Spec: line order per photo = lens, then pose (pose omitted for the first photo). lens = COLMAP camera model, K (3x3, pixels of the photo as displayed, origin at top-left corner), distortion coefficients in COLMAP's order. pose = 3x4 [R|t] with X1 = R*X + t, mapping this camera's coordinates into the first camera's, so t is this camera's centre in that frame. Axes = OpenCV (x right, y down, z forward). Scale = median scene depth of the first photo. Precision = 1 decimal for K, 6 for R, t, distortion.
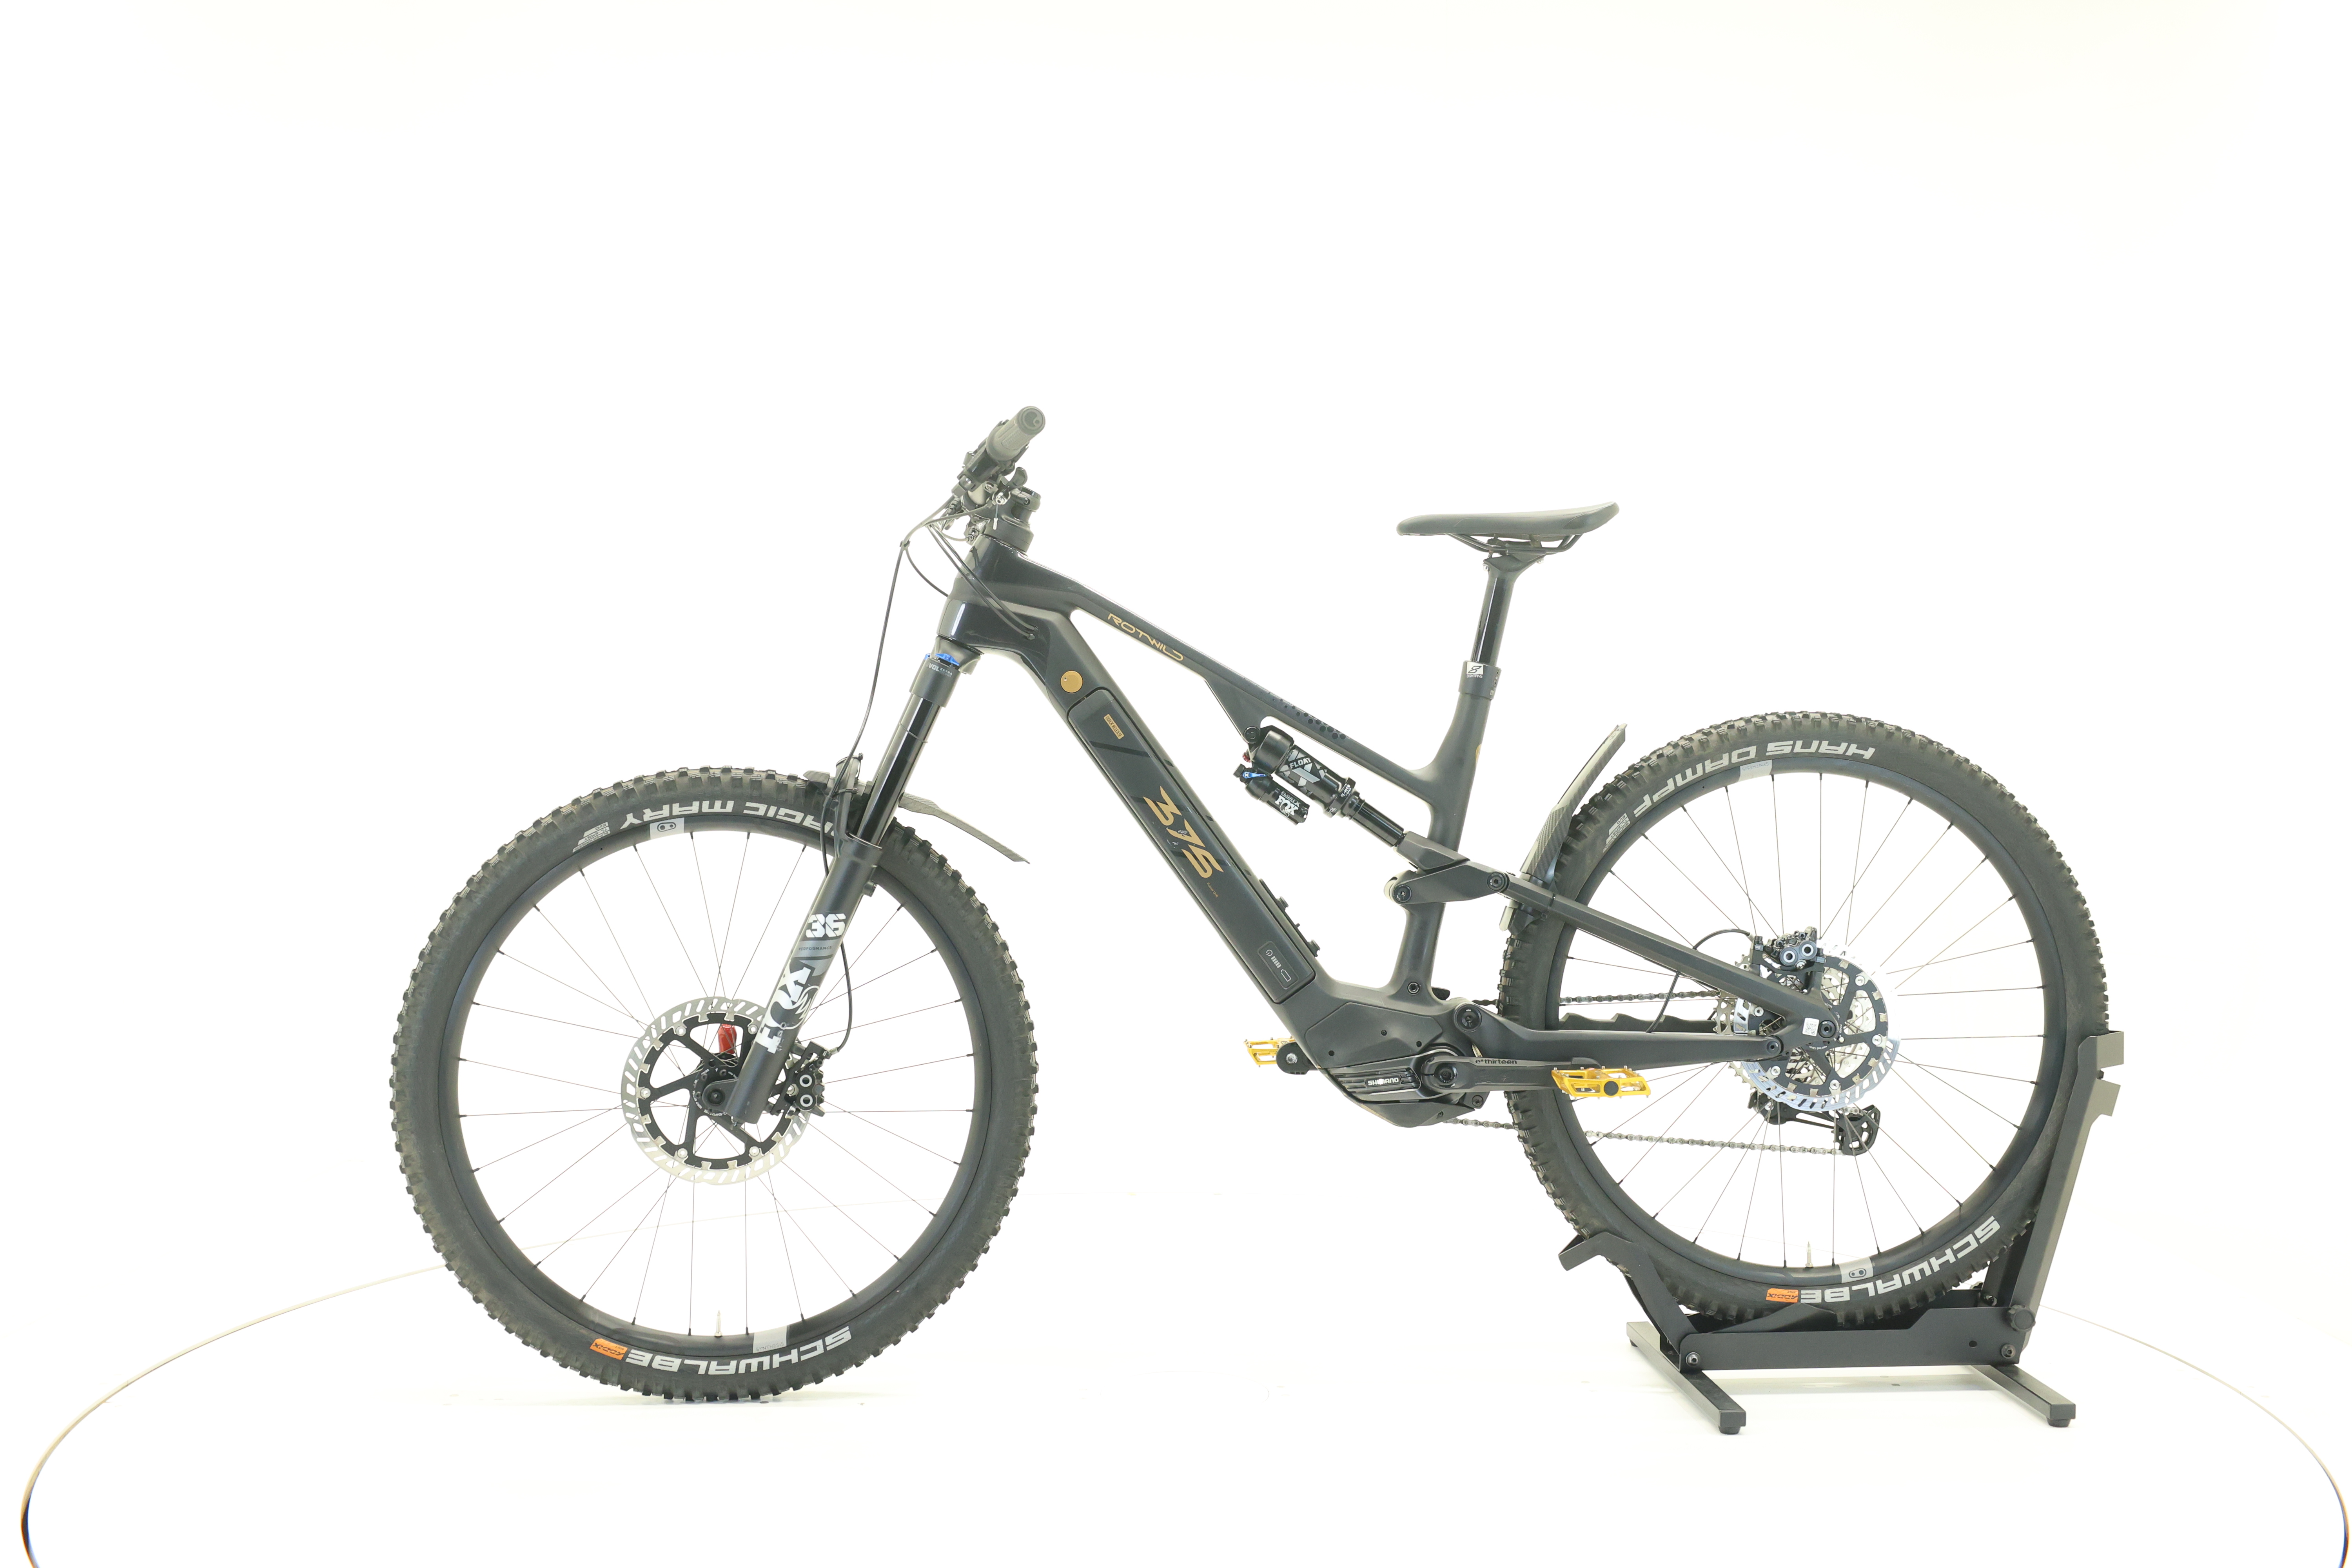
lens RADIAL K [[2508.9, 0, 1176.0], [0, 2508.9, 784.0], [0, 0, 1]] dist [-0.016906, 0.000908]
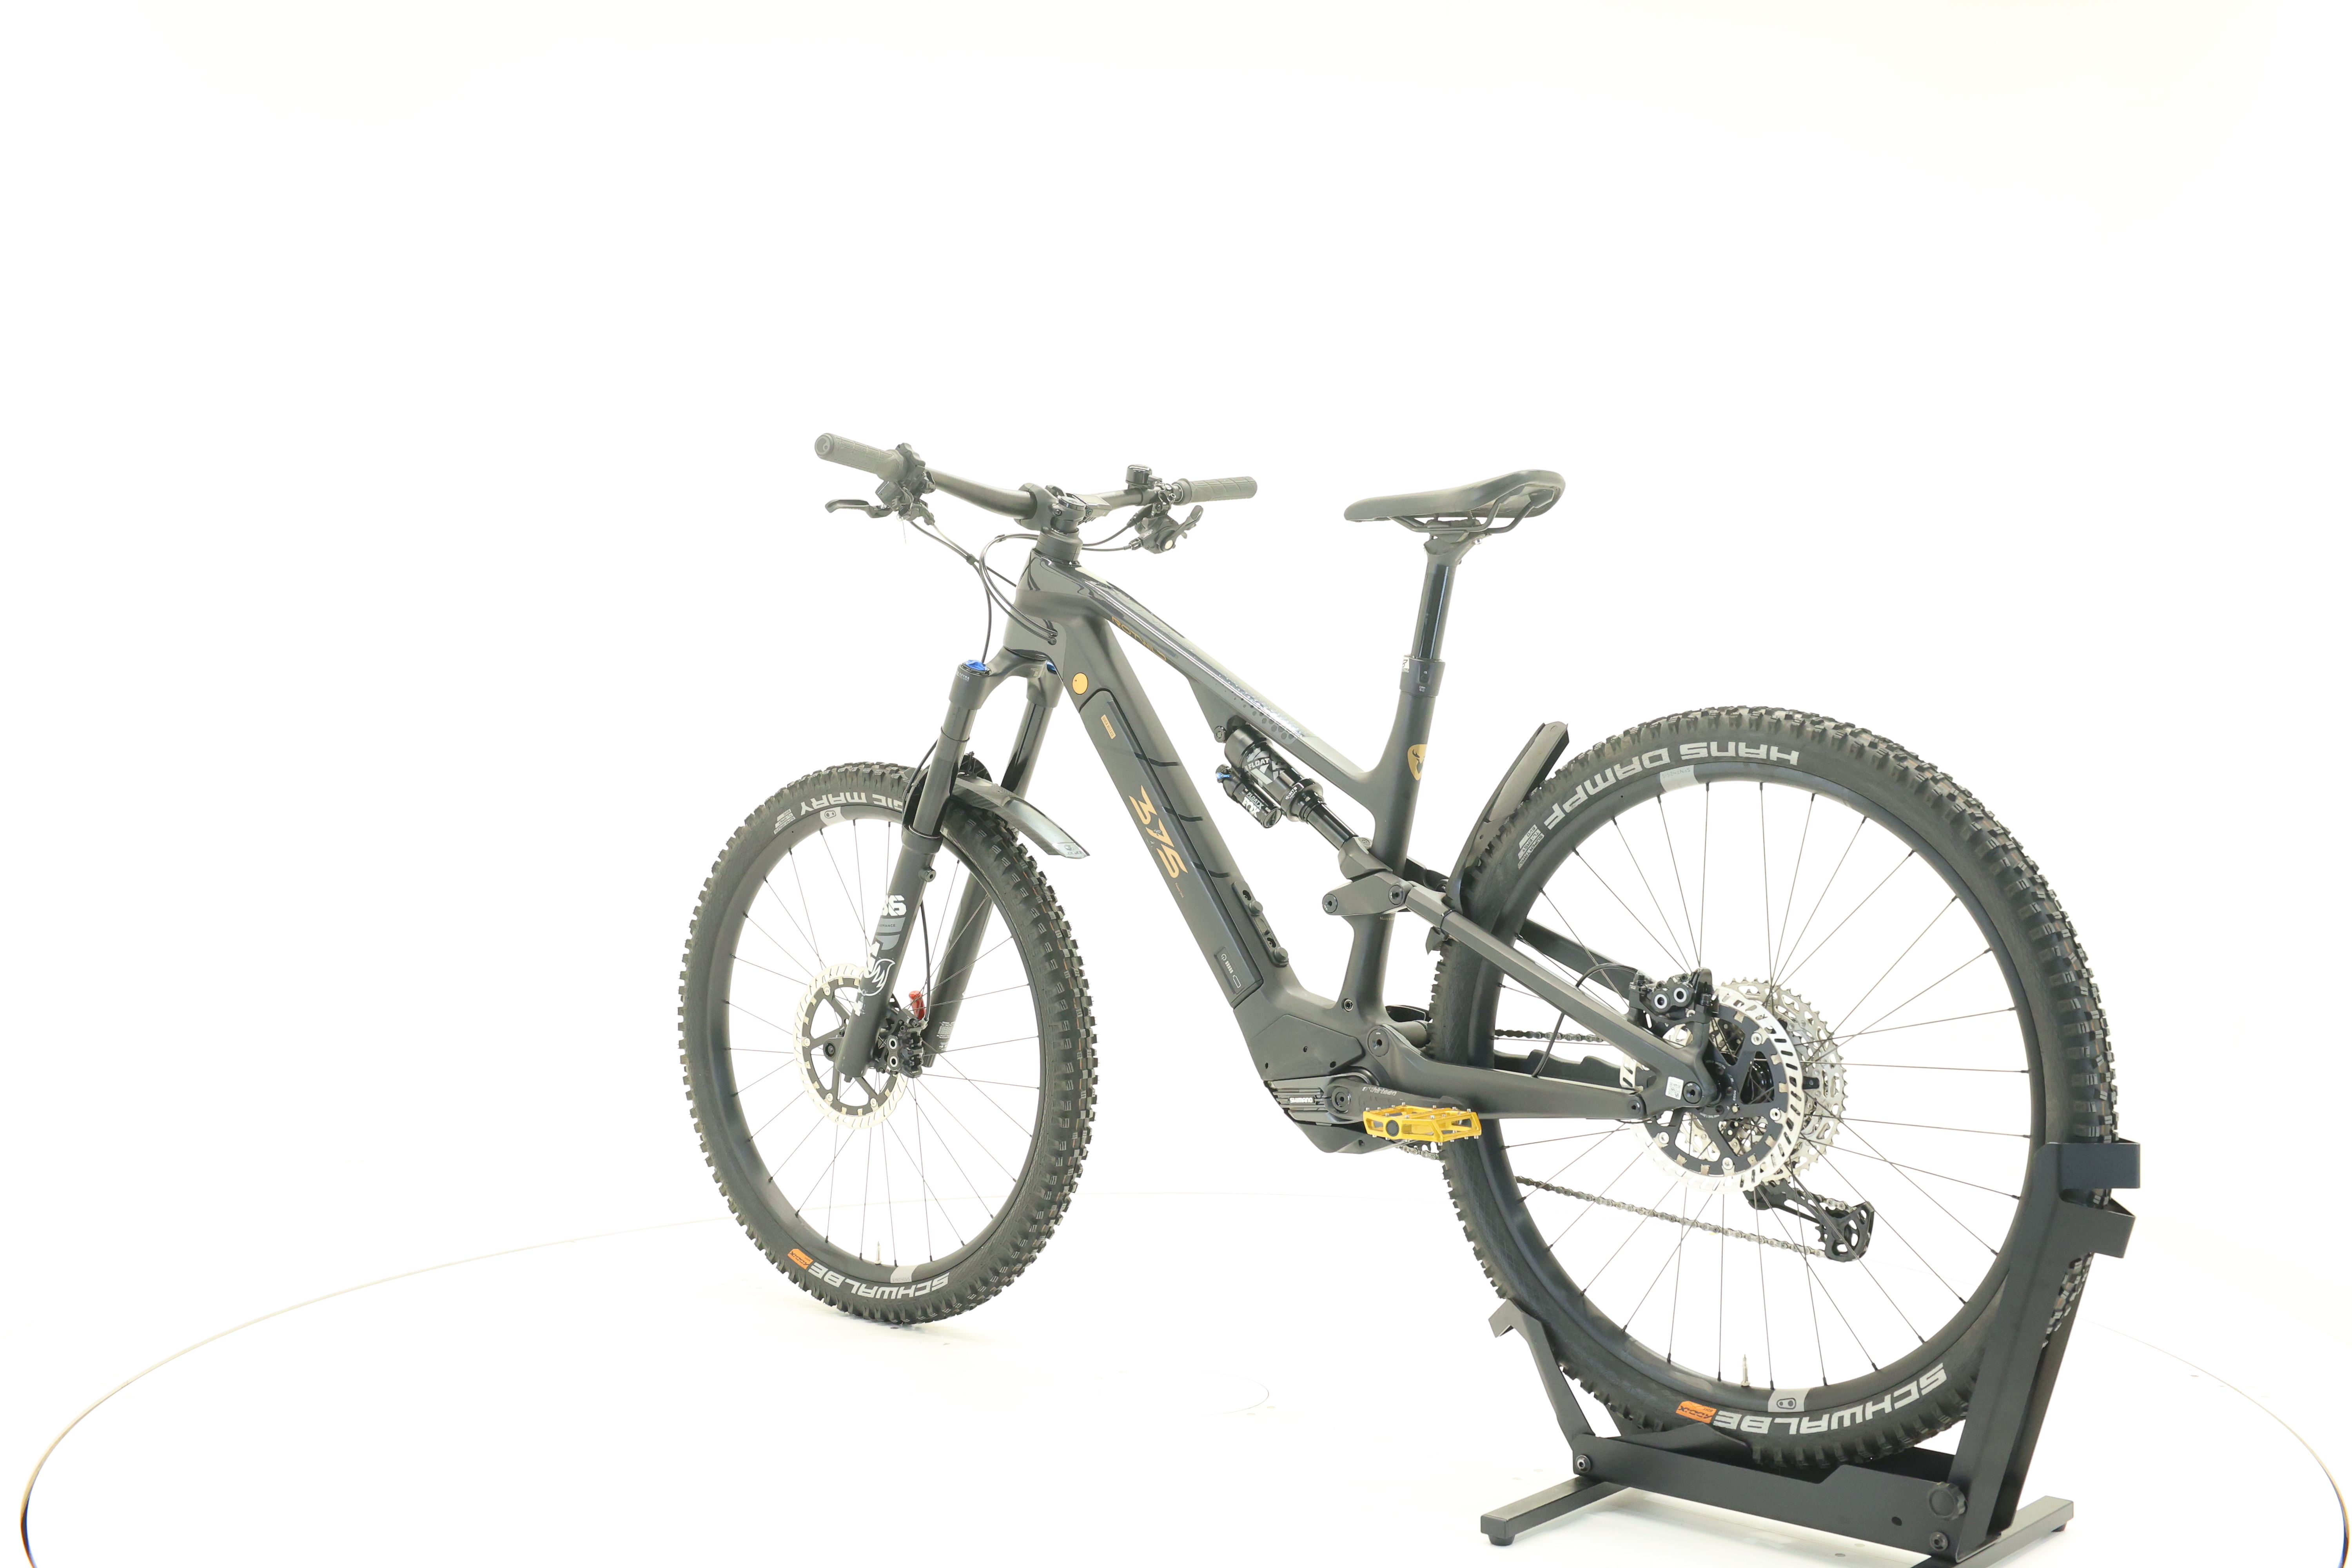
lens RADIAL K [[2508.9, 0, 1176.0], [0, 2508.9, 784.0], [0, 0, 1]] dist [-0.016906, 0.000908]
pose [[0.695970, 0.013782, -0.717938, 0.717704], [-0.017354, 0.999847, 0.002371, -0.002344], [0.717861, 0.010809, 0.696103, 0.299646]]
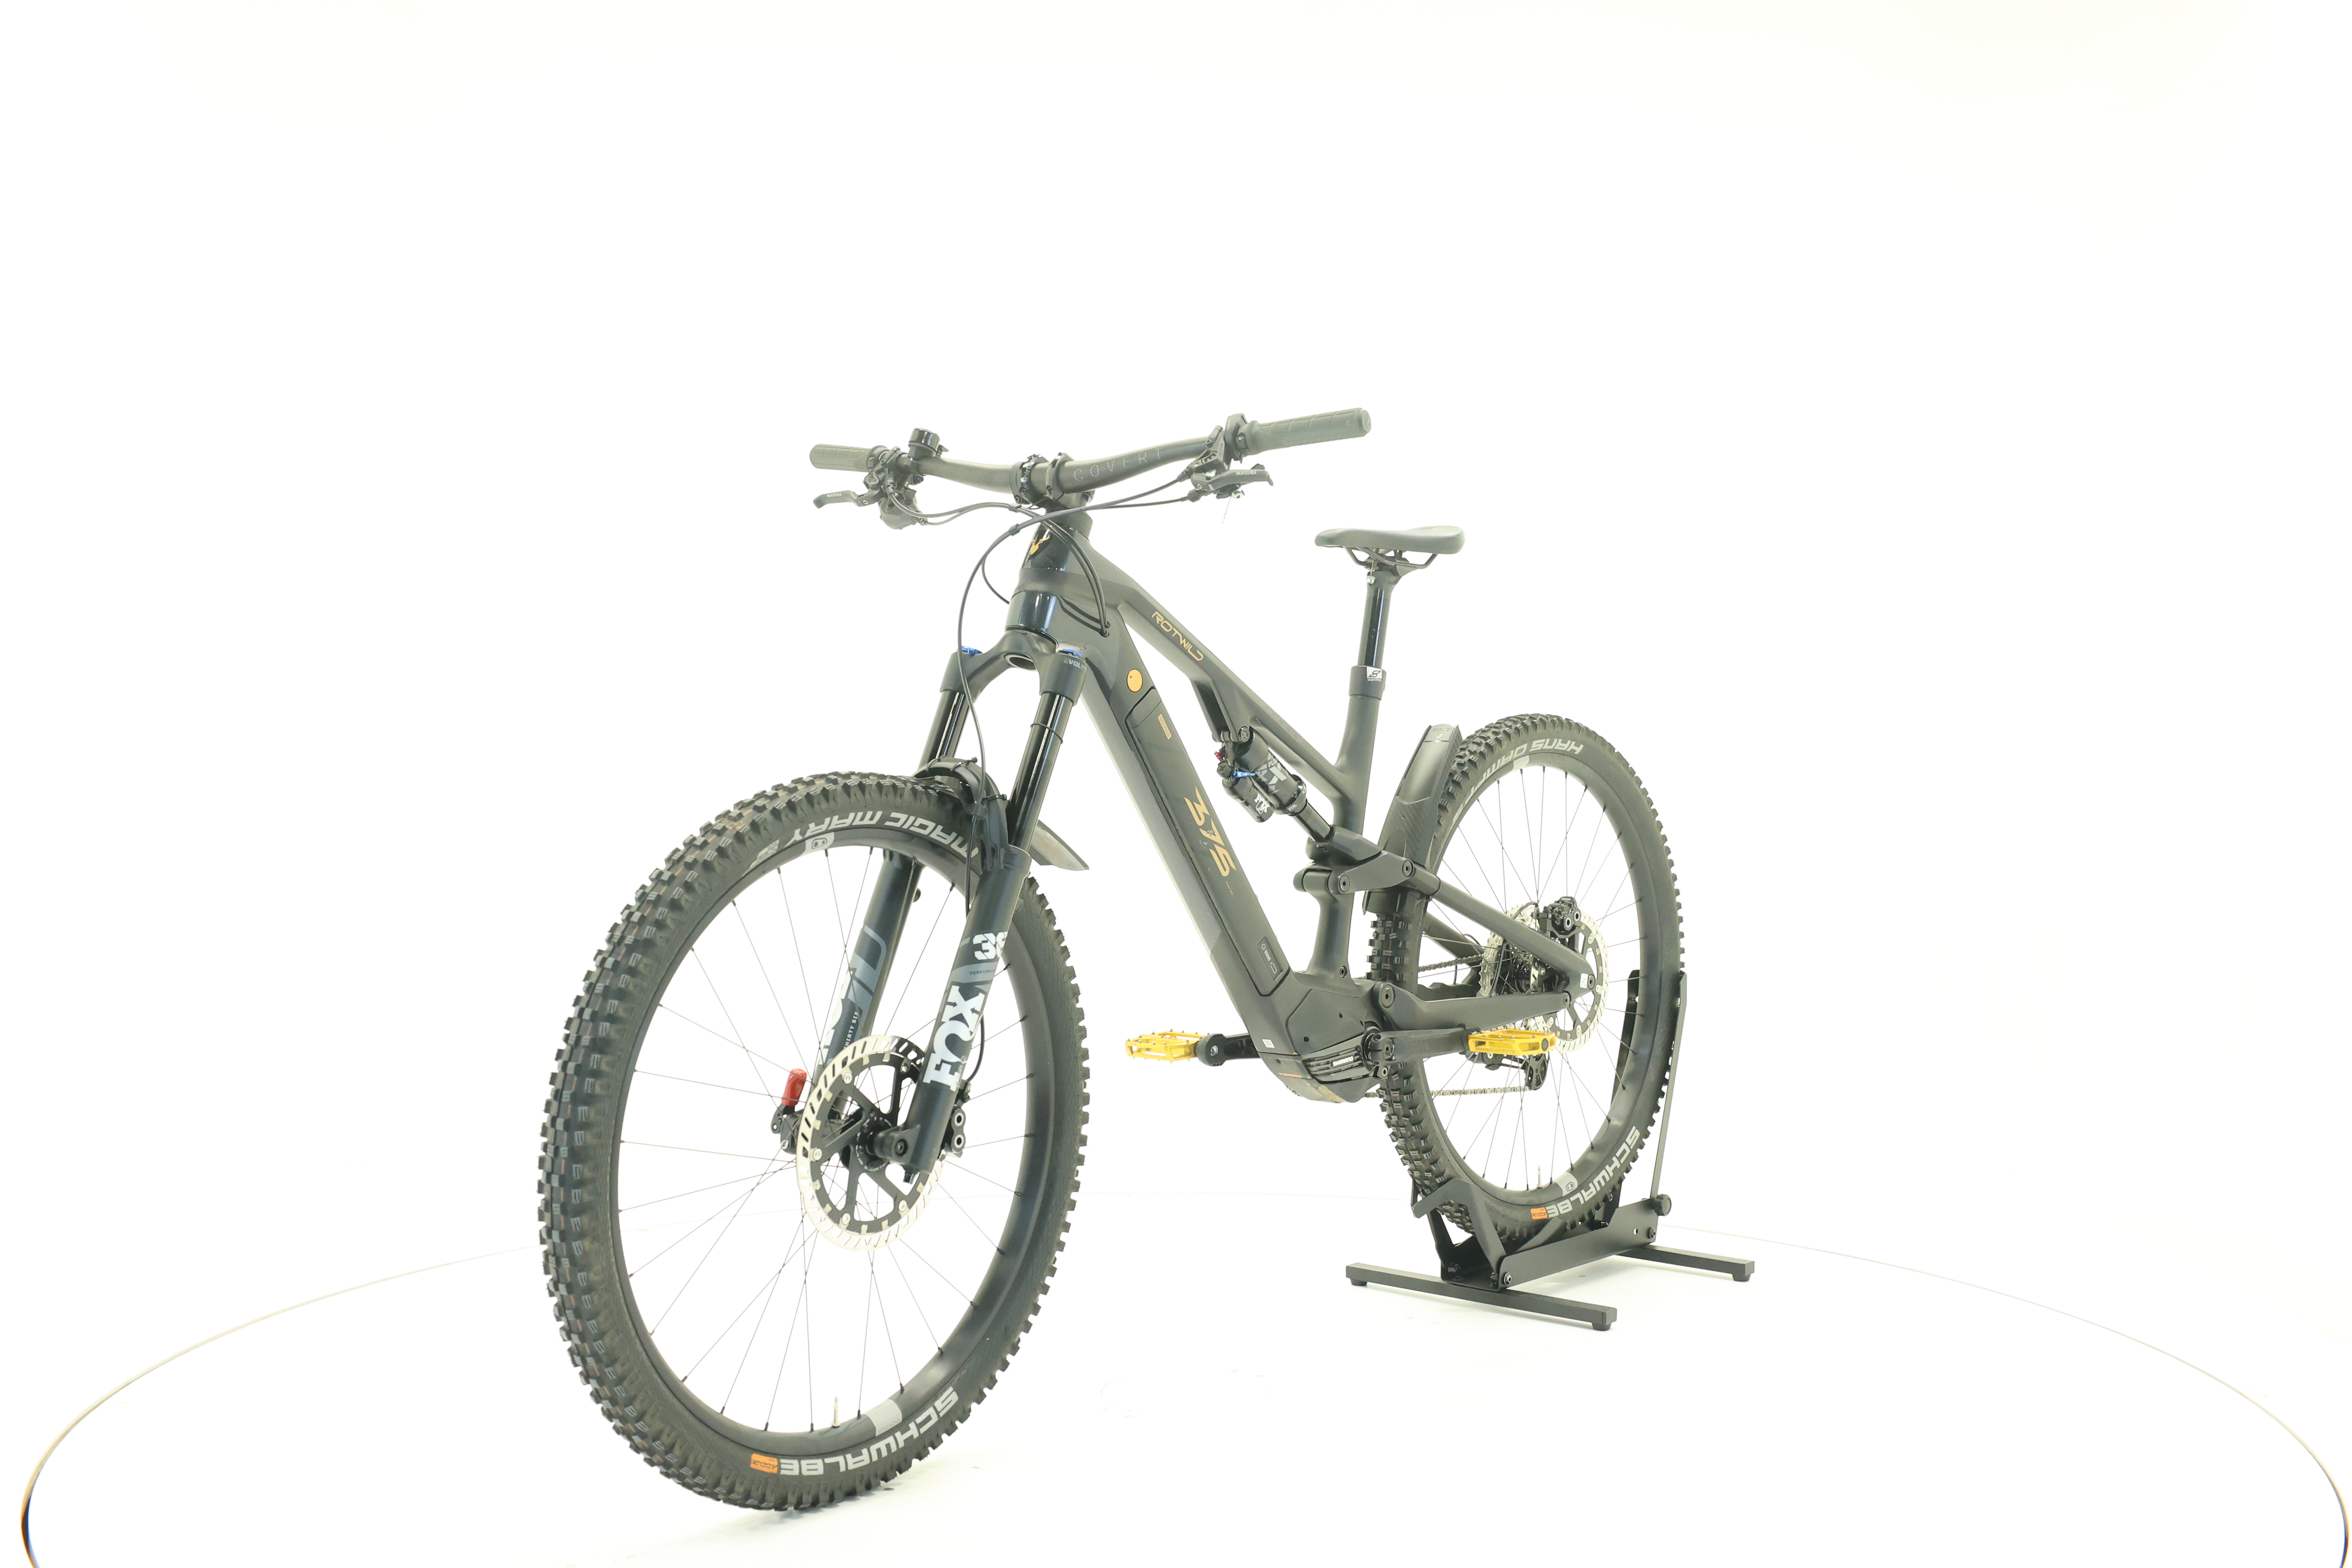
lens RADIAL K [[2508.9, 0, 1176.0], [0, 2508.9, 784.0], [0, 0, 1]] dist [-0.016906, 0.000908]
pose [[0.702955, -0.015585, 0.711063, -0.707670], [0.014035, 0.999869, 0.008041, -0.008048], [-0.711096, 0.004328, 0.703082, 0.299393]]
